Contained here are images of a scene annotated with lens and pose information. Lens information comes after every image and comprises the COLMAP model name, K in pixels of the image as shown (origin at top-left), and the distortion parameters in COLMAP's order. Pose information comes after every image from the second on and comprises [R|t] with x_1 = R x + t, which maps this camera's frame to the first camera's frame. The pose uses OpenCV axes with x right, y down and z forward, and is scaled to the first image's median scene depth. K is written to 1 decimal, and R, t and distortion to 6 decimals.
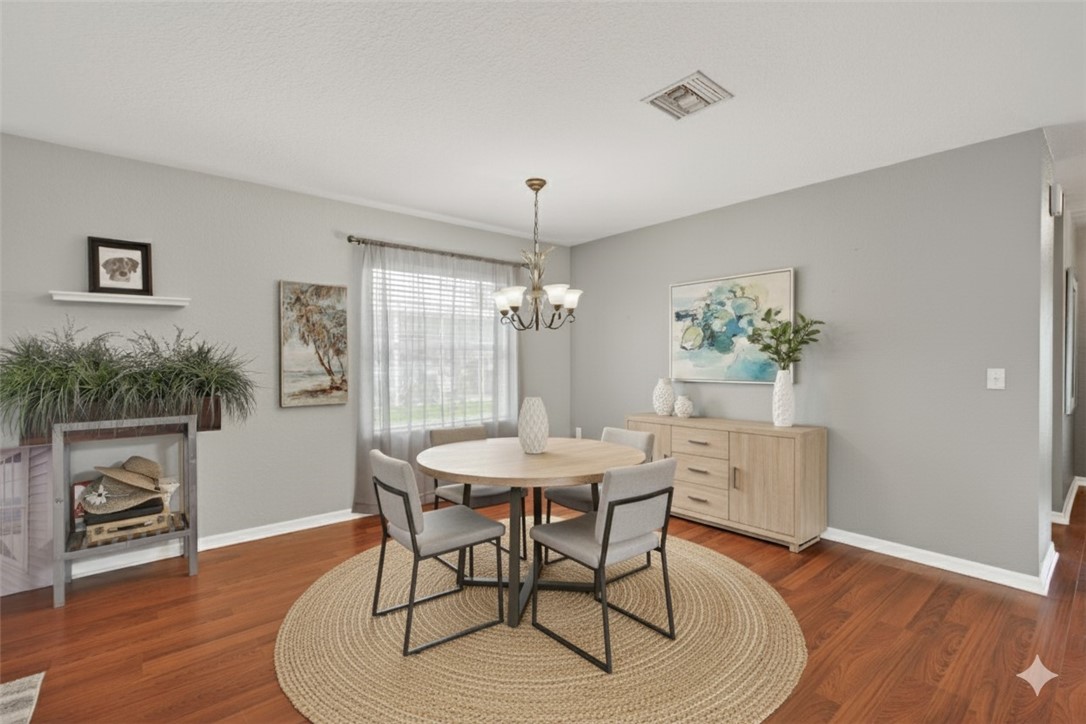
lens RADIAL K [[489.3, 0, 543.0], [0, 489.3, 362.0], [0, 0, 1]] dist [-0.001275, -0.000055]
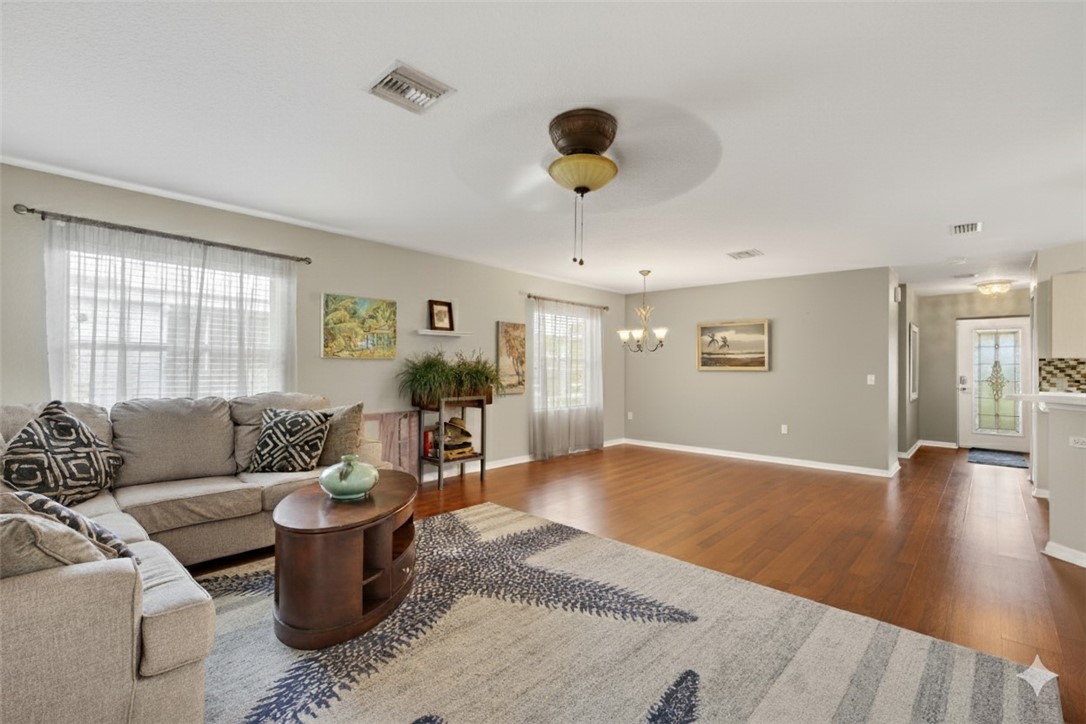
lens RADIAL K [[489.3, 0, 543.0], [0, 489.3, 362.0], [0, 0, 1]] dist [-0.001275, -0.000055]
pose [[0.992048, 0.012047, 0.125278, -0.619913], [-0.009702, 0.999766, -0.019310, 0.011345], [-0.125482, 0.017941, 0.991934, -0.766337]]
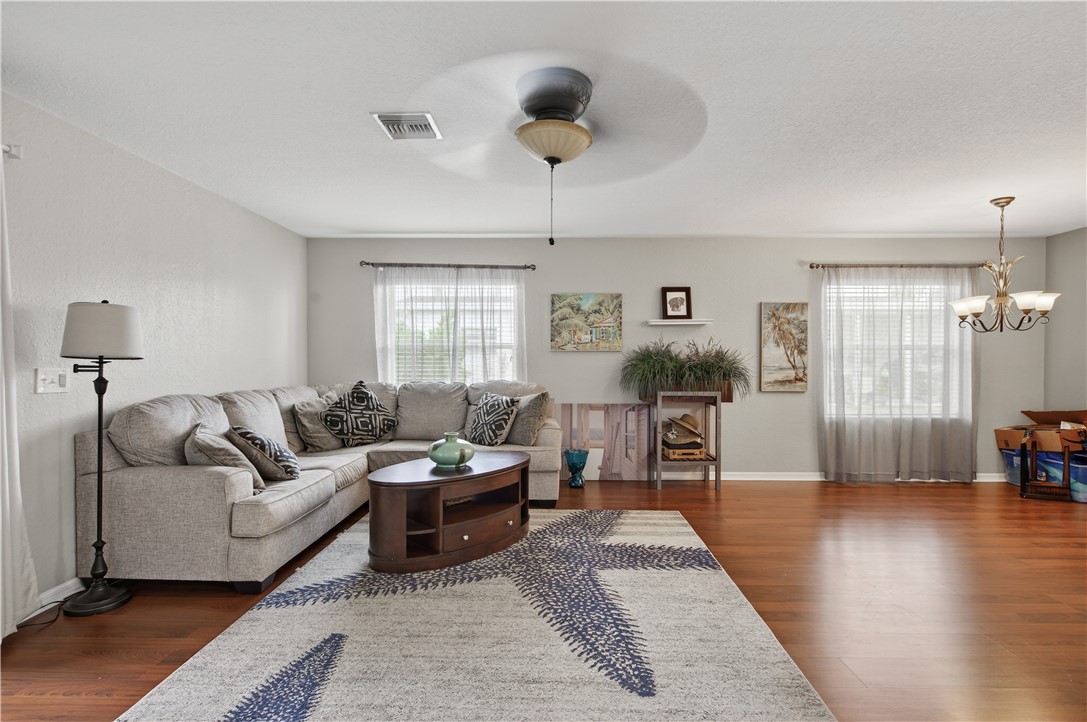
lens RADIAL K [[520.1, 0, 543.5], [0, 520.1, 361.0], [0, 0, 1]] dist [0.003141, -0.000527]
pose [[0.751587, 0.009053, -0.659572, -0.013241], [-0.008890, 0.999954, 0.003595, 0.004802], [0.659574, 0.003161, 0.751633, -0.580774]]
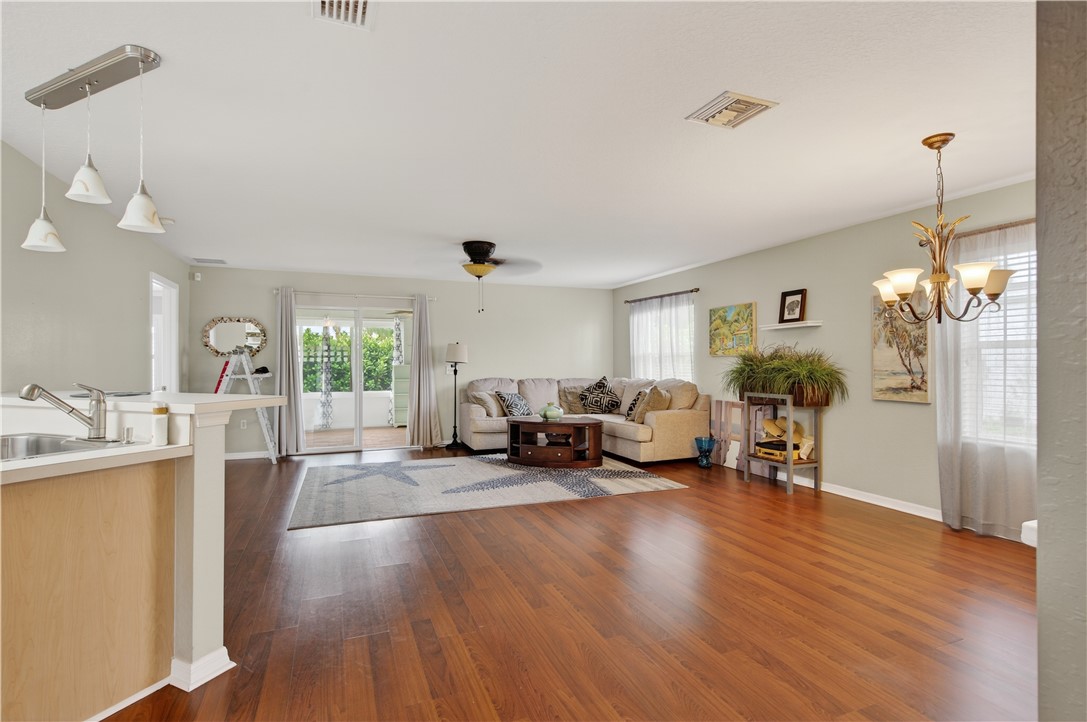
lens RADIAL K [[524.6, 0, 543.5], [0, 524.6, 361.0], [0, 0, 1]] dist [0.001127, 0.000072]
pose [[-0.321255, 0.000295, -0.946993, 1.006237], [-0.003905, 0.999991, 0.001636, -0.002729], [0.946985, 0.004223, -0.321251, 0.668036]]
